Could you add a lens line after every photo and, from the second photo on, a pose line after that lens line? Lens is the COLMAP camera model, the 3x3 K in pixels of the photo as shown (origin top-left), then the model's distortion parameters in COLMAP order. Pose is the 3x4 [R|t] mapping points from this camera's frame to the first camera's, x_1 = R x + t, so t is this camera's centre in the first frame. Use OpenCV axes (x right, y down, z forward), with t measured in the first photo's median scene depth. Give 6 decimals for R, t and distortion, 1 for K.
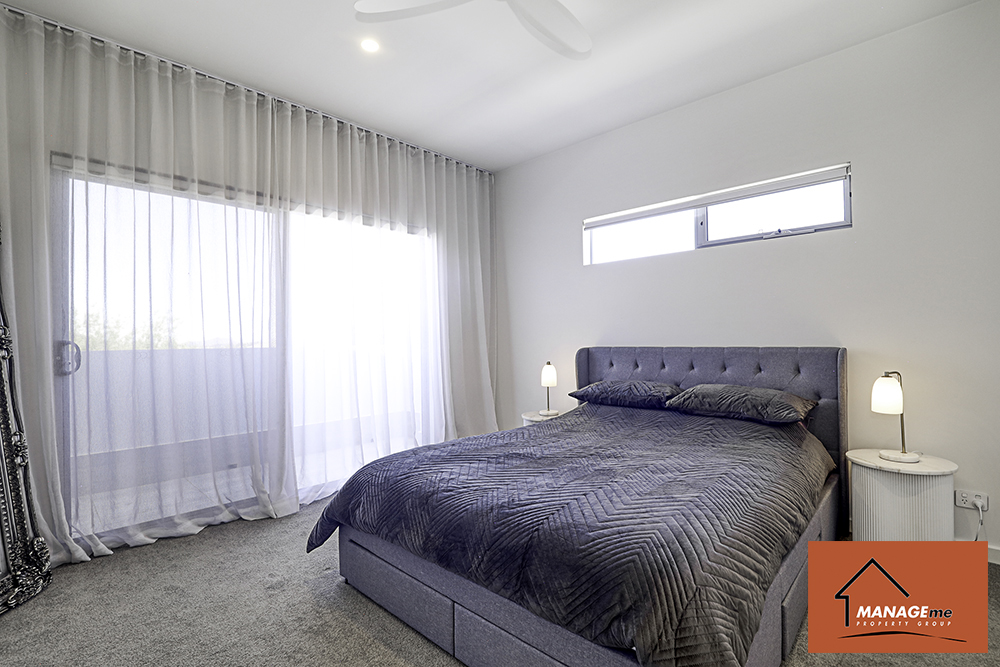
lens RADIAL K [[470.9, 0, 500.1], [0, 470.9, 338.2], [0, 0, 1]] dist [-0.036097, 0.009077]
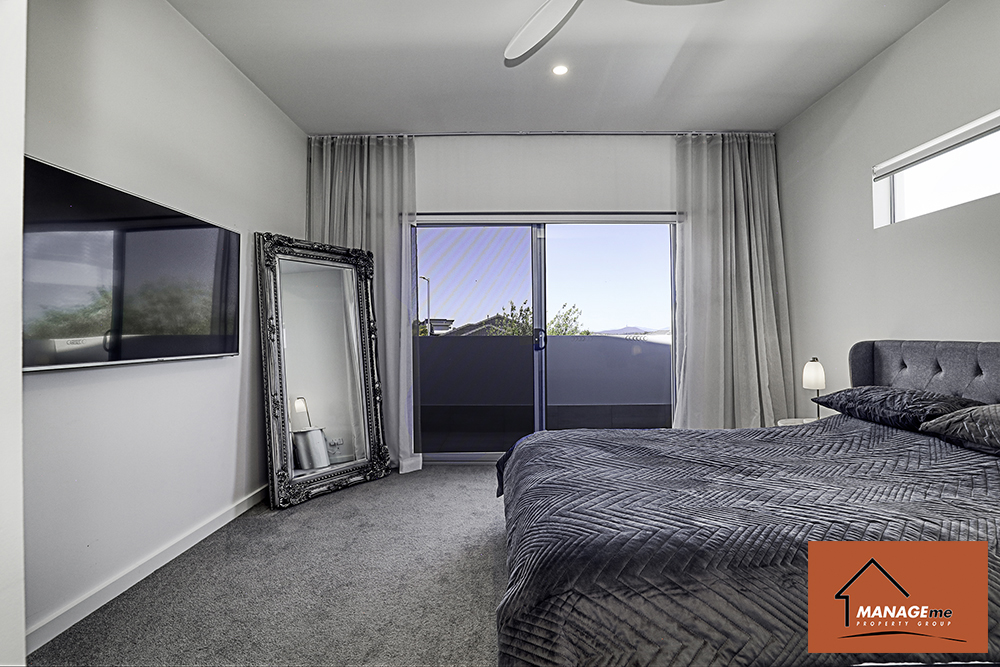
lens RADIAL K [[464.0, 0, 500.0], [0, 464.0, 333.5], [0, 0, 1]] dist [-0.002214, -0.000276]
pose [[0.685234, 0.009420, -0.728262, 0.384741], [-0.000968, 0.999927, 0.012023, 0.000922], [0.728322, -0.007534, 0.685193, 0.098872]]
